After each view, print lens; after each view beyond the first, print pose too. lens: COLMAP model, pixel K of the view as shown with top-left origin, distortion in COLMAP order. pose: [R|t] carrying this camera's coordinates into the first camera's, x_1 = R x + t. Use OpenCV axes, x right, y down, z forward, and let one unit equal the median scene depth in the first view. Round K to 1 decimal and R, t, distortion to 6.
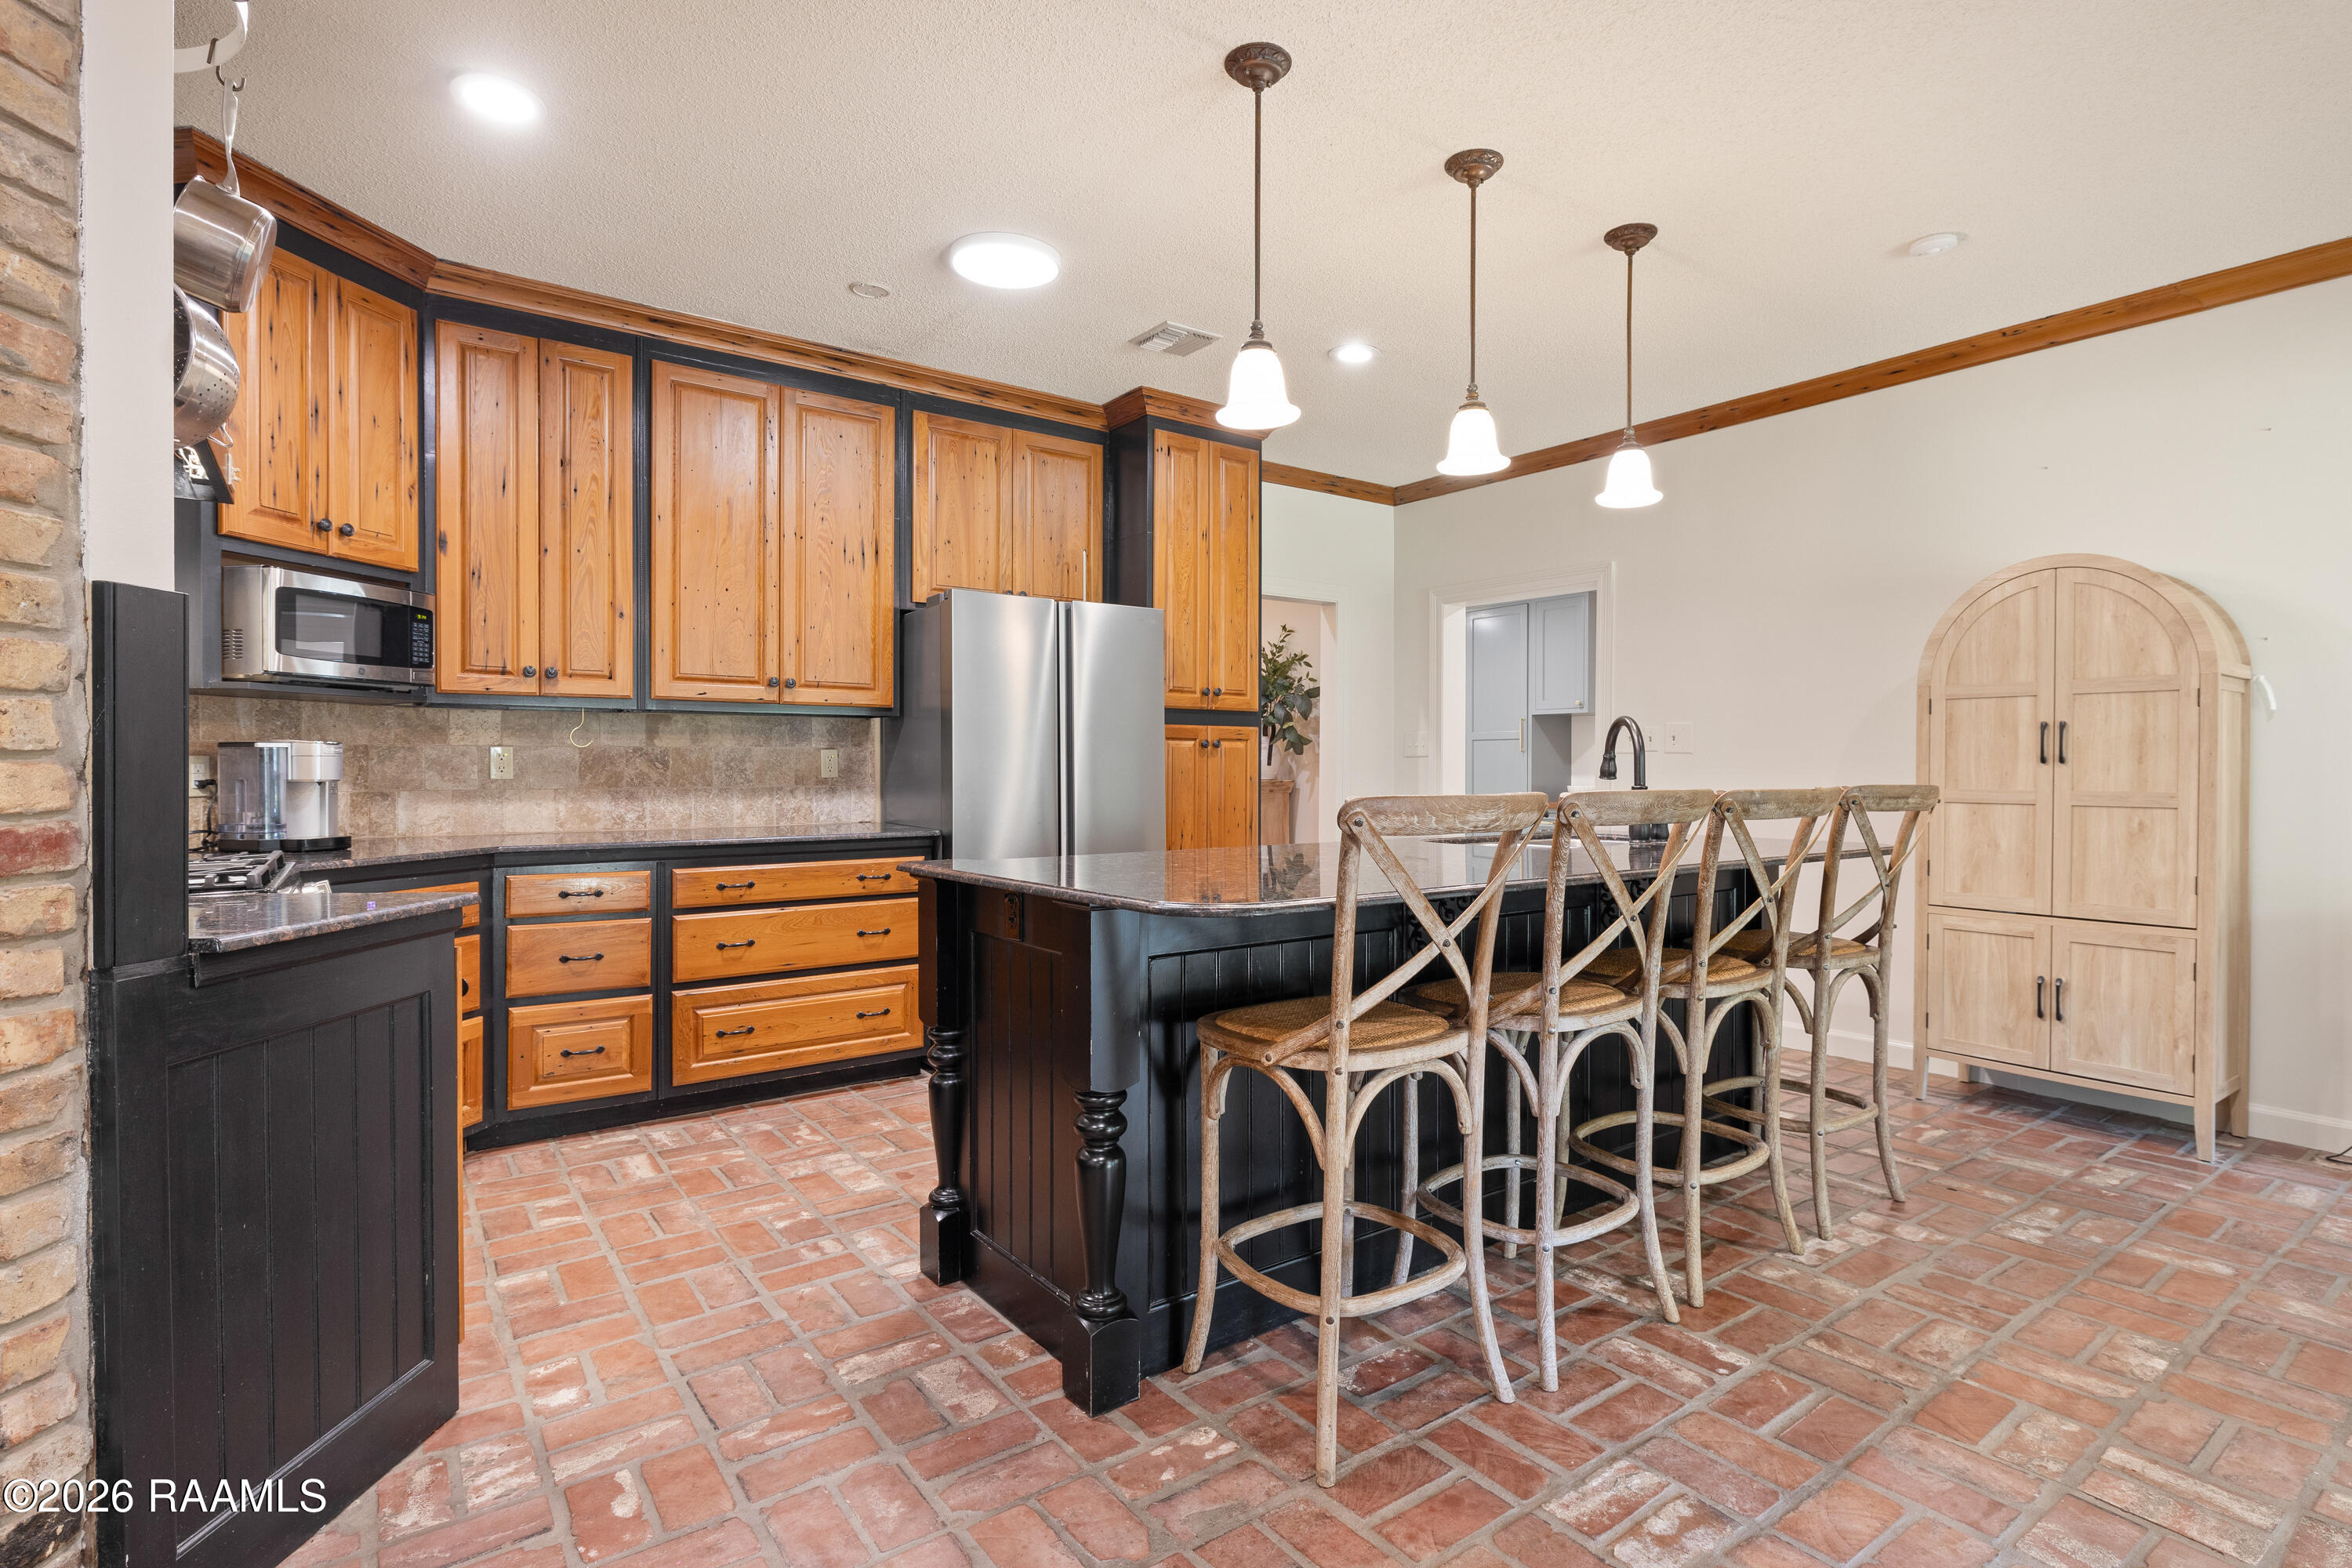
lens RADIAL K [[1140.3, 0, 1214.4], [0, 1140.3, 765.0], [0, 0, 1]] dist [0.001712, 0.000414]
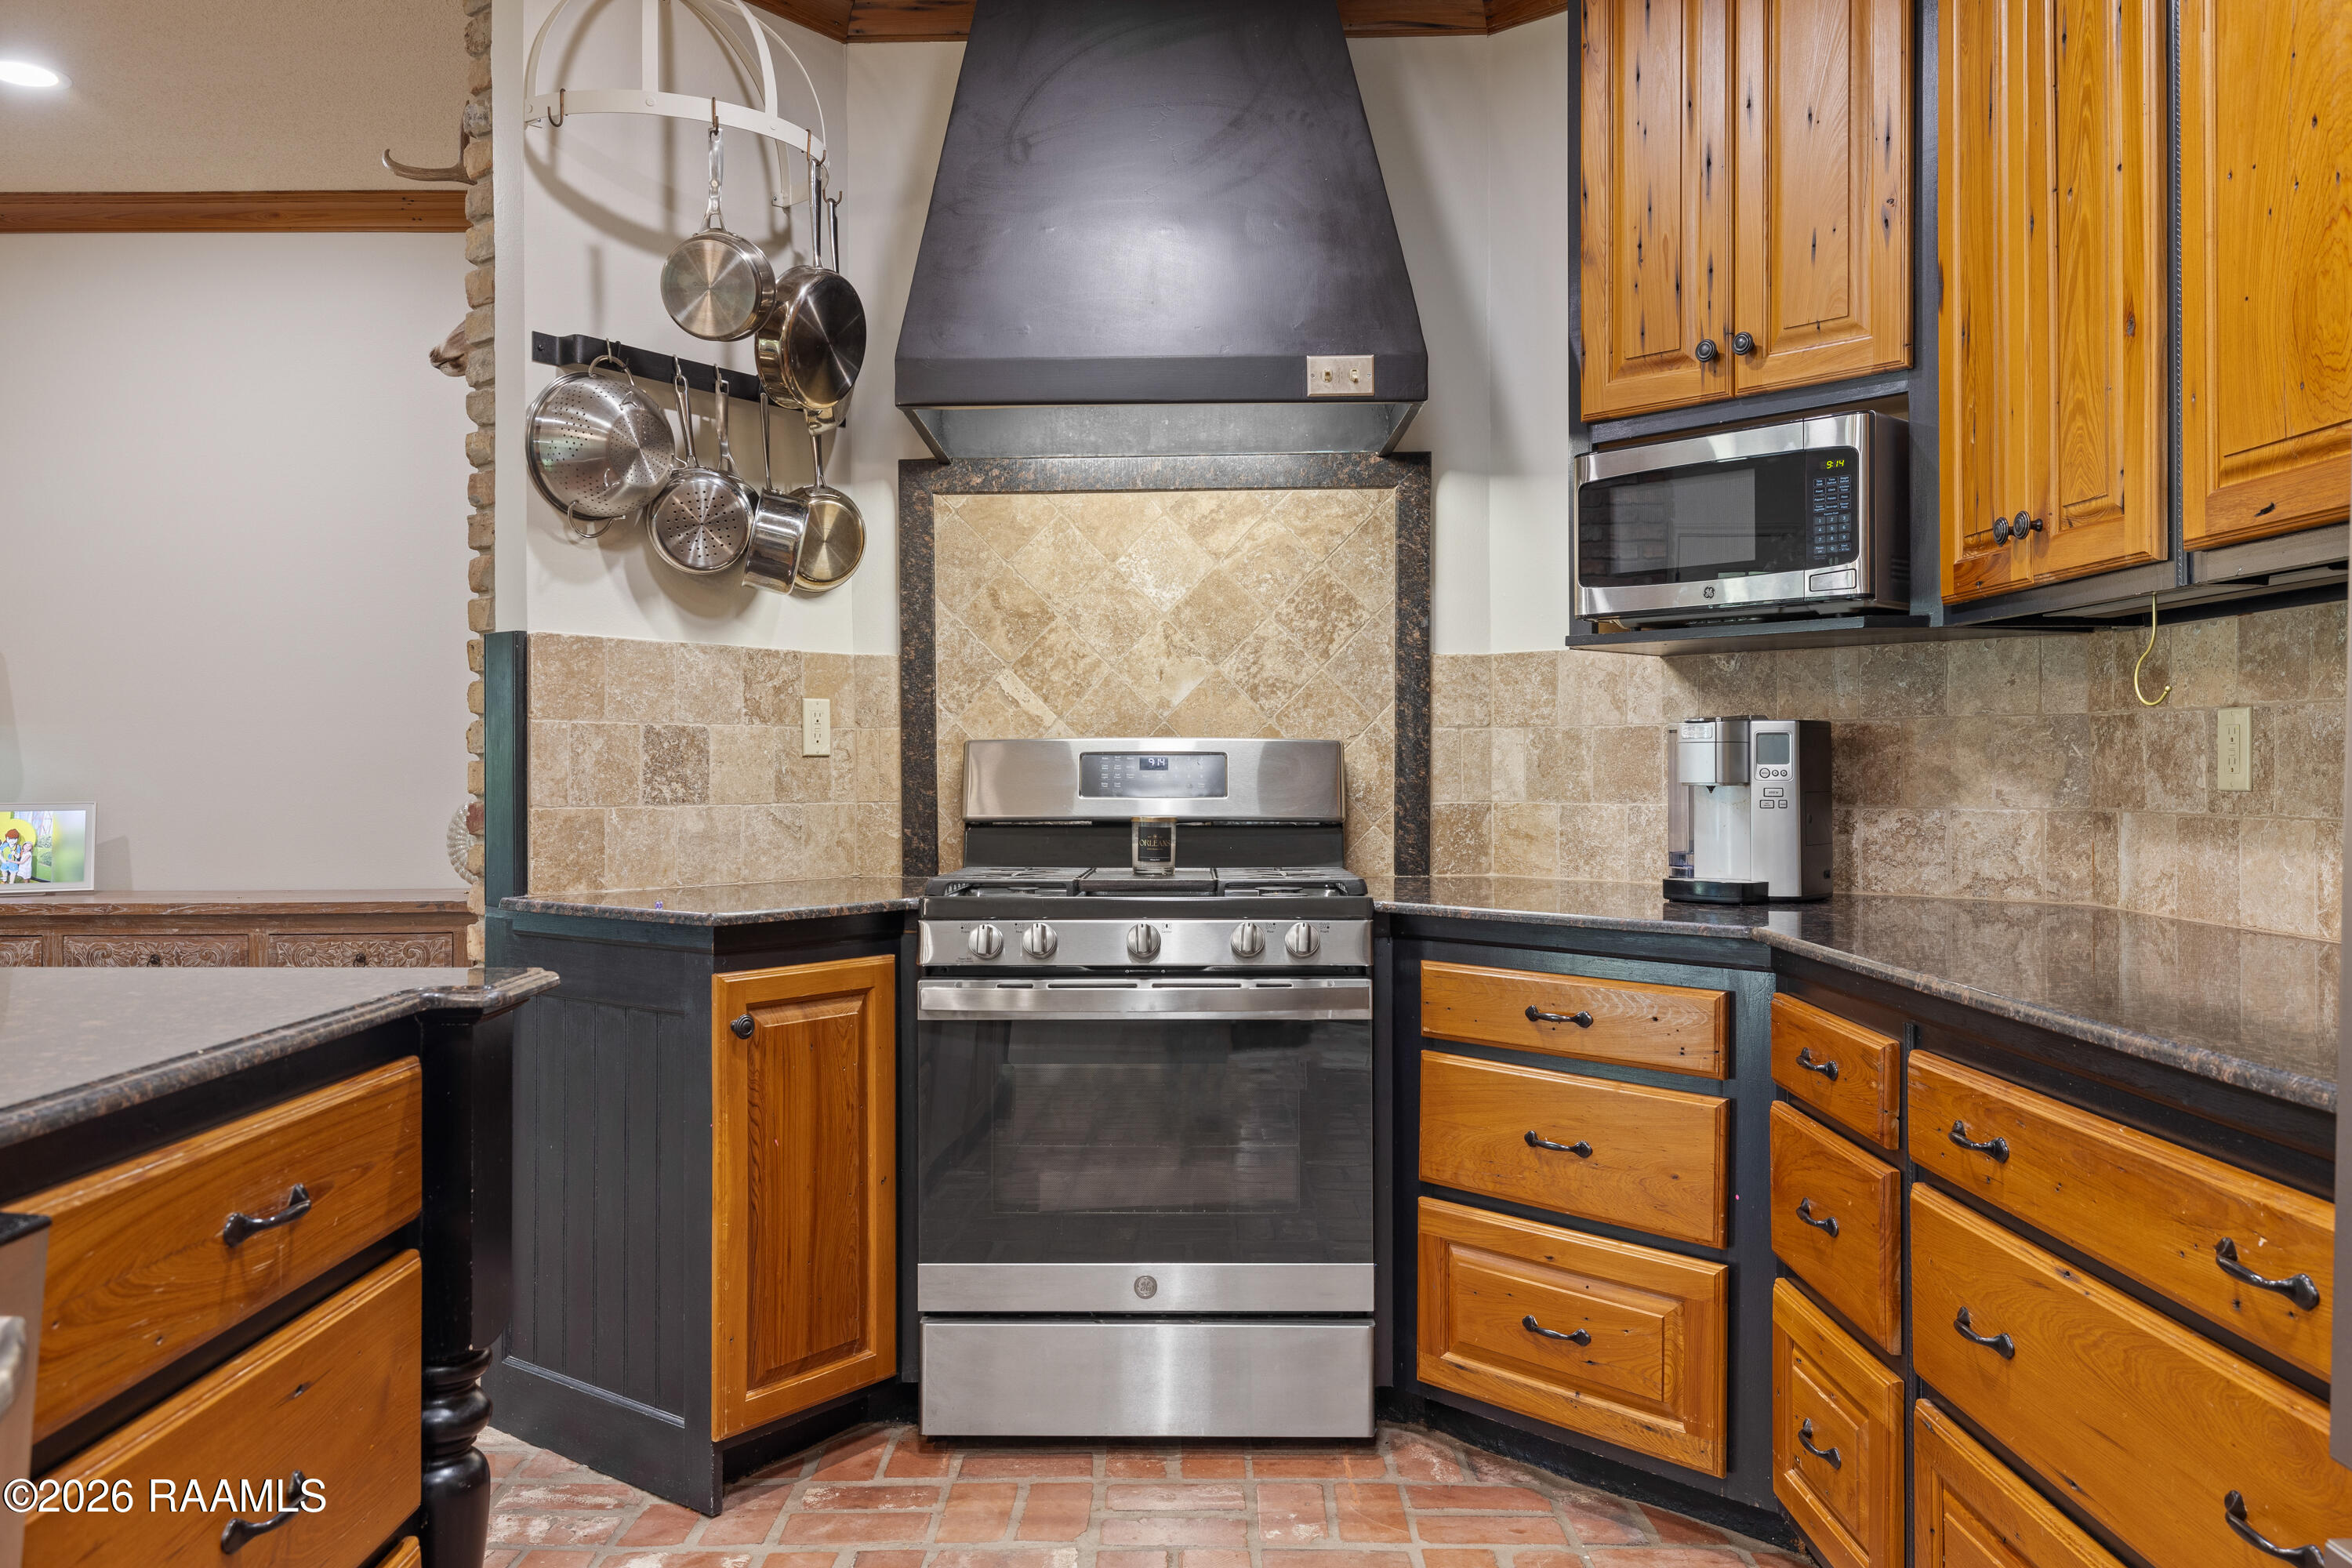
lens RADIAL K [[1759.5, 0, 1174.6], [0, 1759.5, 750.1], [0, 0, 1]] dist [0.004694, 0.001807]
pose [[-0.603928, -0.007034, -0.797008, 0.098873], [0.002814, 0.999936, -0.010957, 0.004643], [0.797034, -0.008860, -0.603870, 1.180513]]
